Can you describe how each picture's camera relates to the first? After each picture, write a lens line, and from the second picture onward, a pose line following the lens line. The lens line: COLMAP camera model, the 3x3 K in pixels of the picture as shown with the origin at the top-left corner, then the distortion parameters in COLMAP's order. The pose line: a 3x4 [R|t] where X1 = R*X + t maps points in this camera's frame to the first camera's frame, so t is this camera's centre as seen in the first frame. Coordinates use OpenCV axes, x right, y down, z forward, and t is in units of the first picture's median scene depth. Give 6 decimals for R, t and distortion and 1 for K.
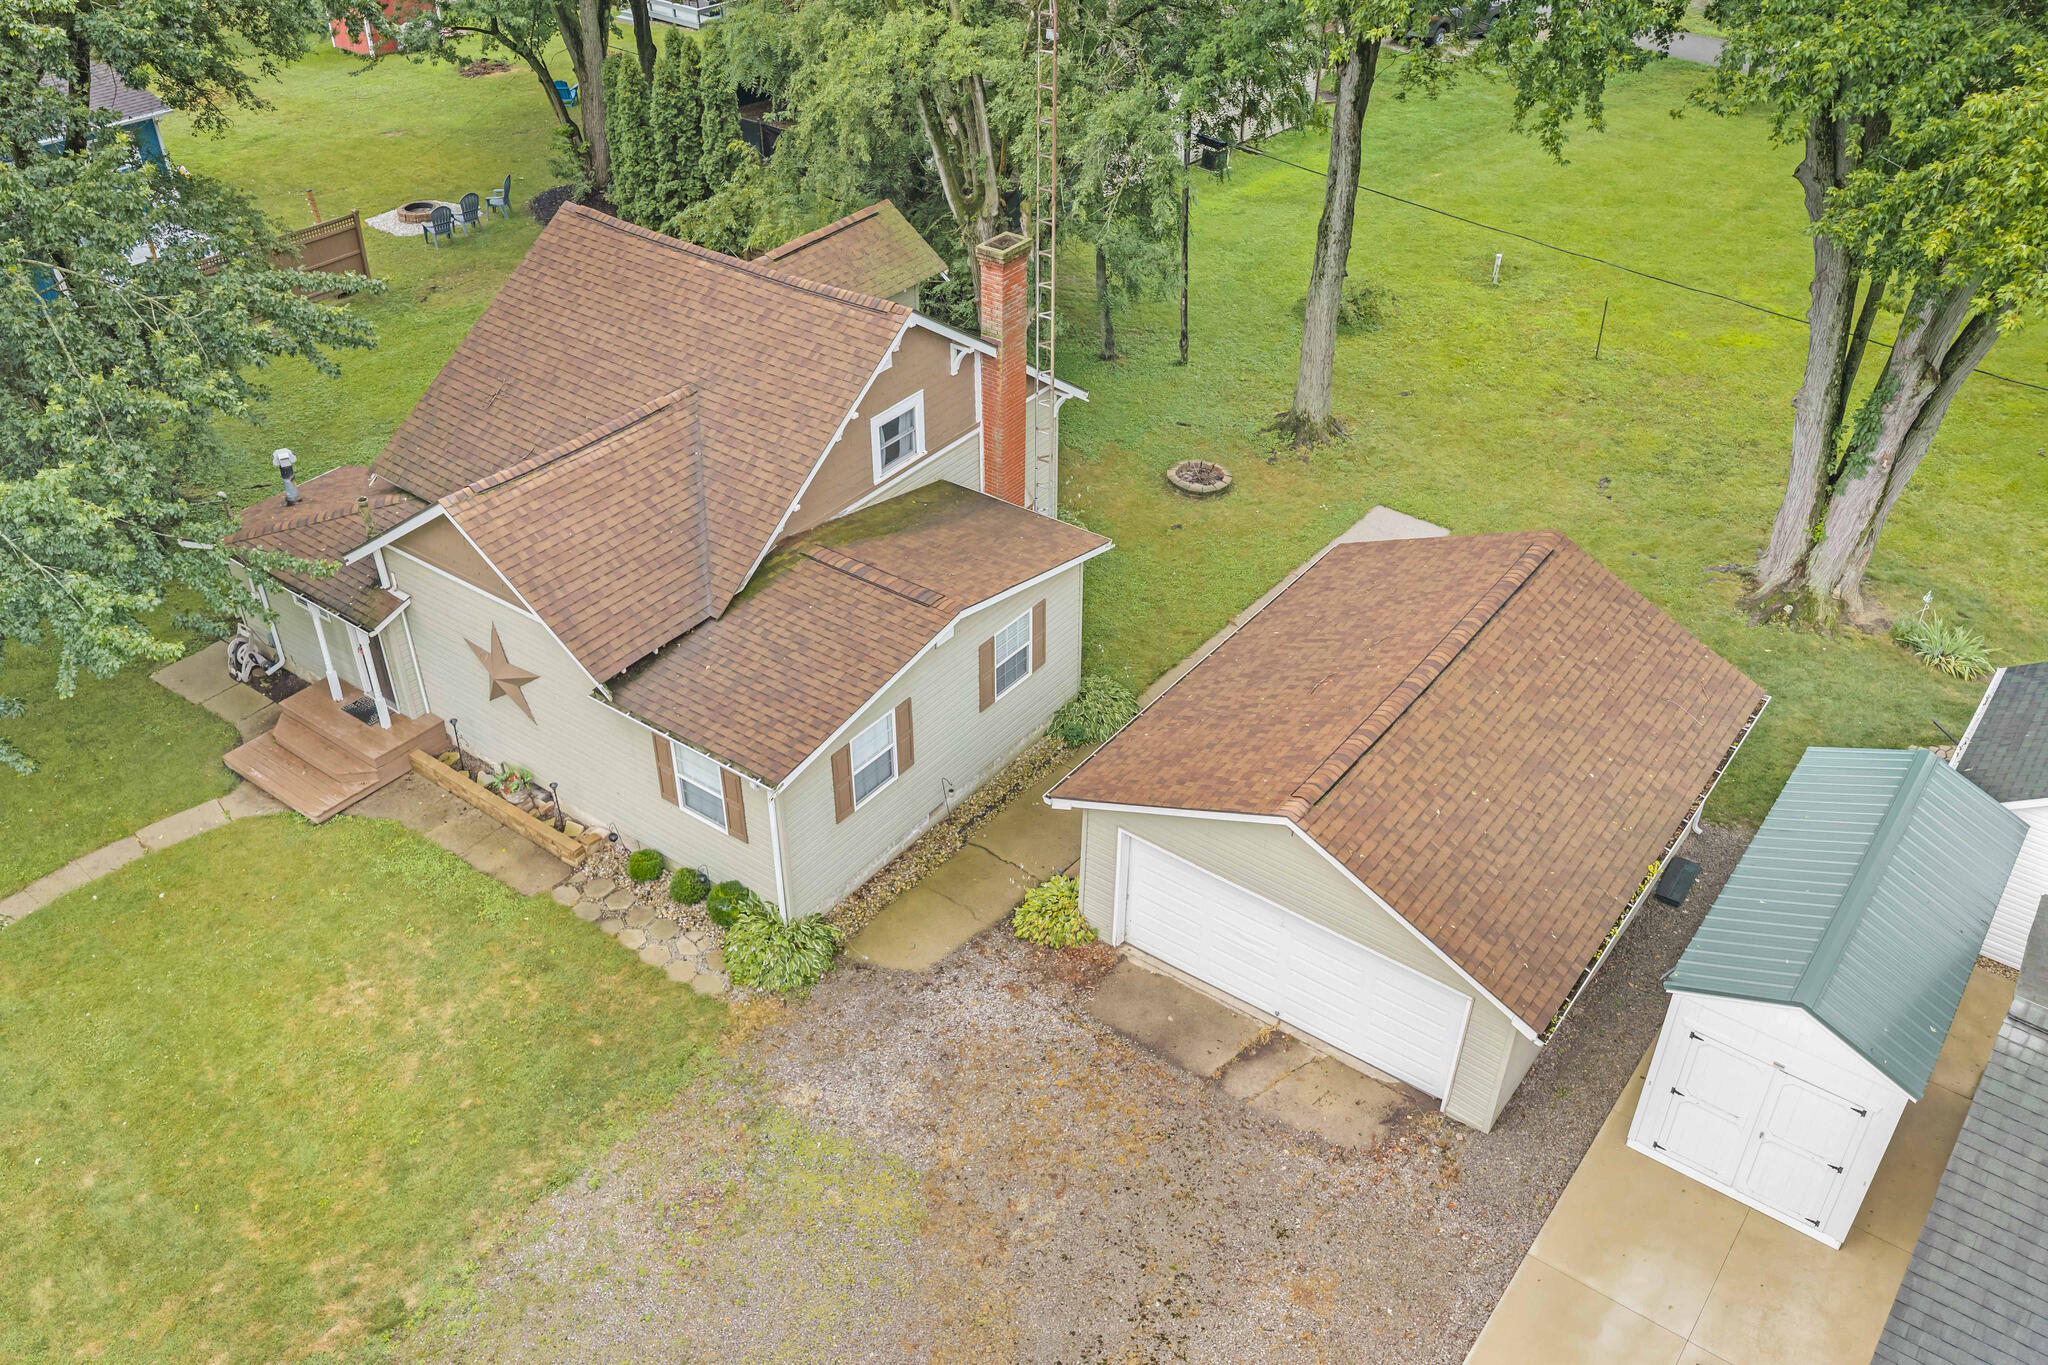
lens RADIAL K [[1684.7, 0, 1025.1], [0, 1684.7, 679.7], [0, 0, 1]] dist [0.023785, -0.043861]
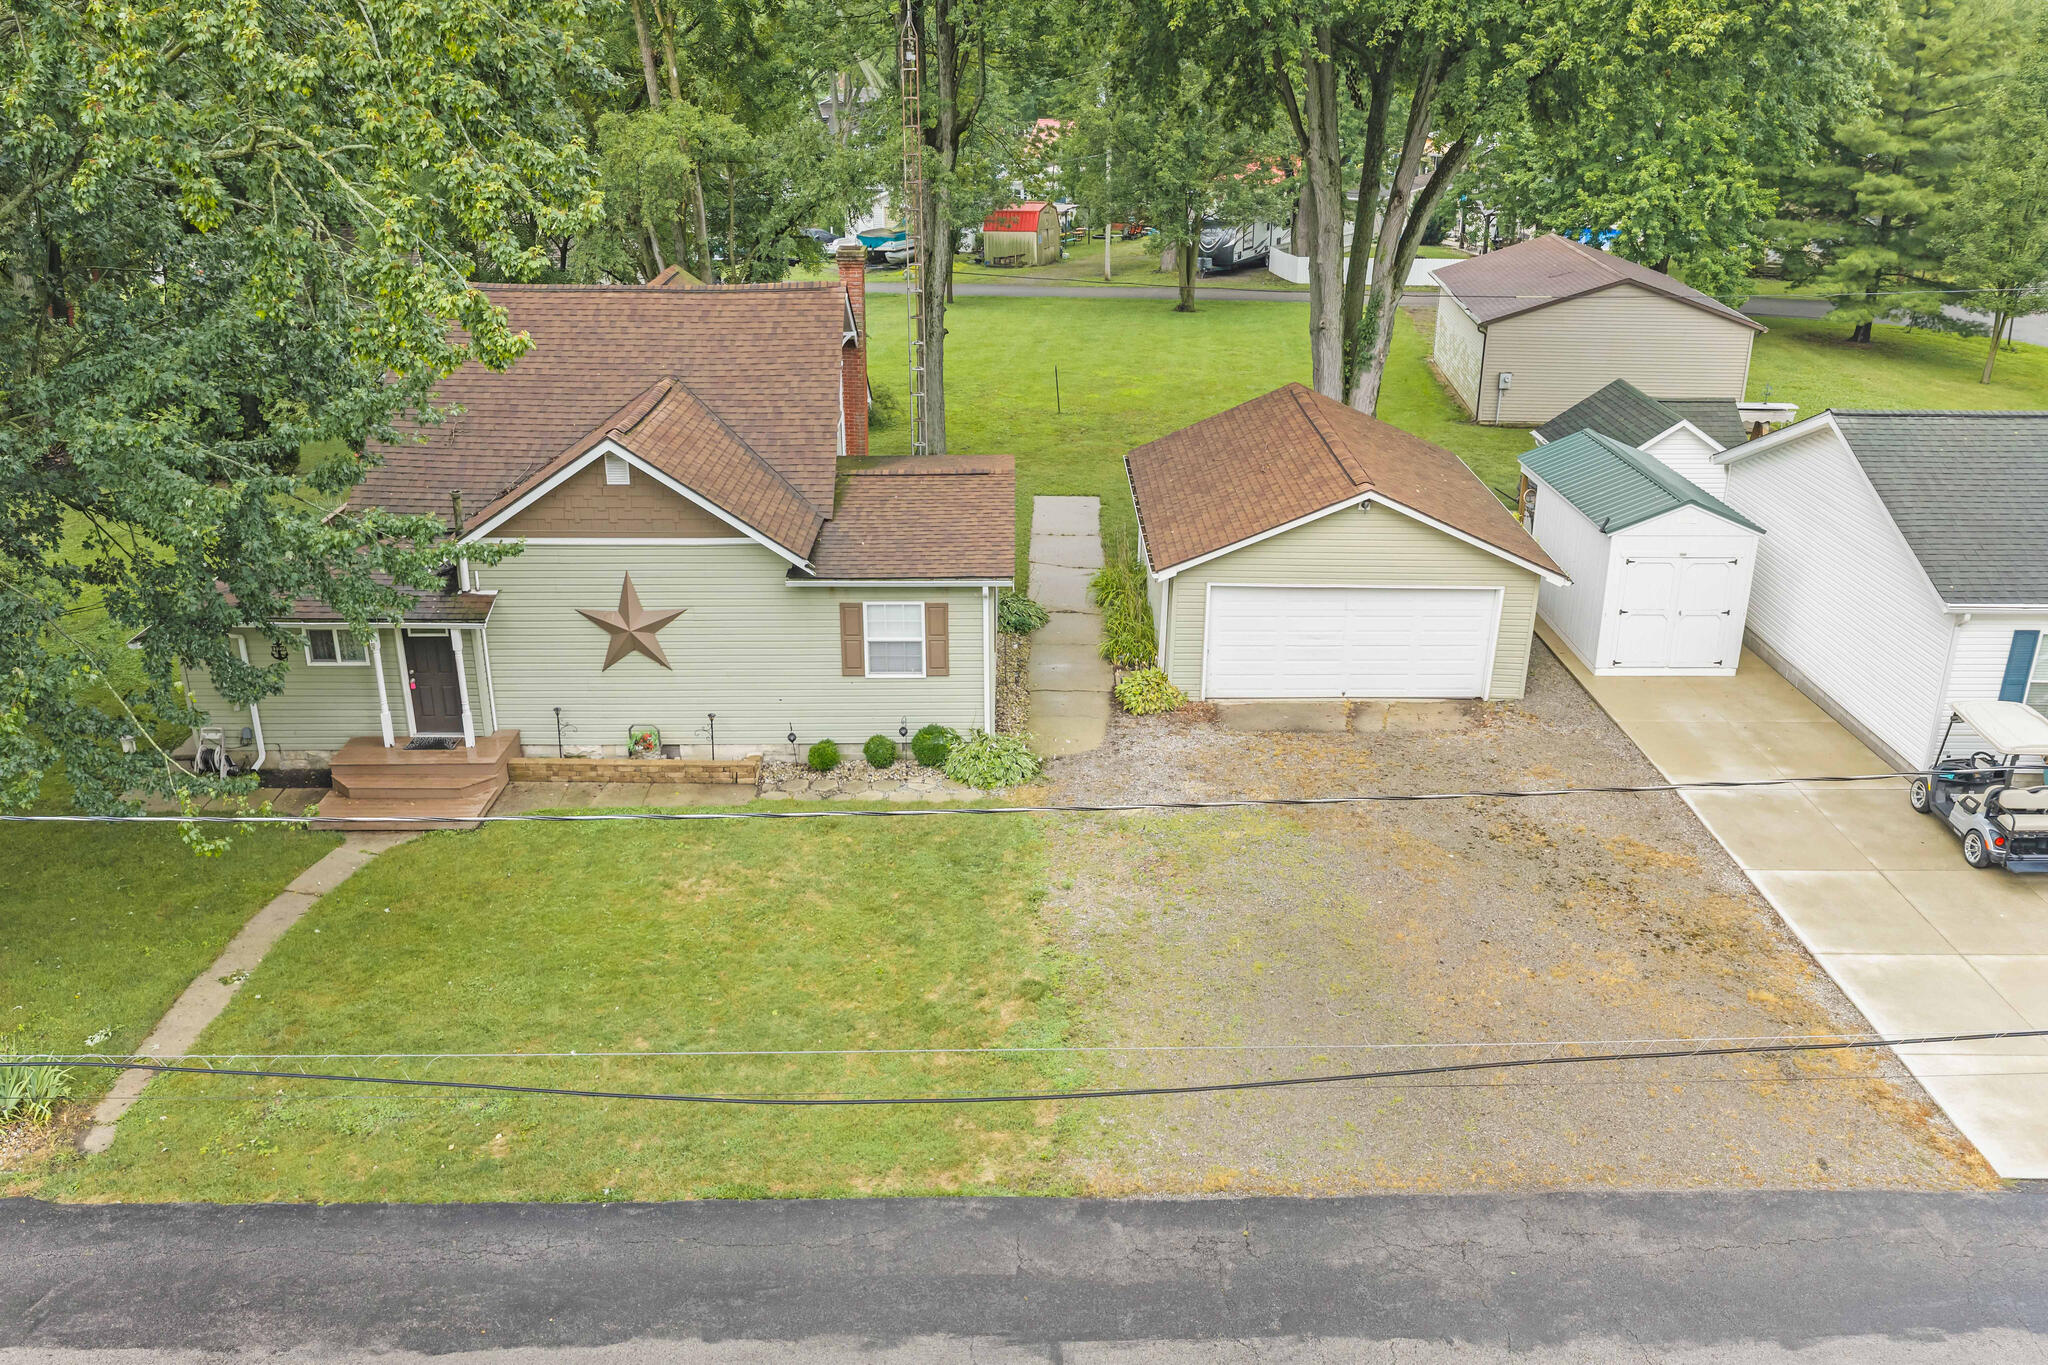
lens RADIAL K [[1684.7, 0, 1027.2], [0, 1684.7, 688.0], [0, 0, 1]] dist [0.023785, -0.043861]
pose [[0.805065, -0.226914, 0.548069, -0.745239], [0.346530, 0.929799, -0.124062, 0.263817], [-0.481443, 0.289801, 0.827181, 0.038790]]
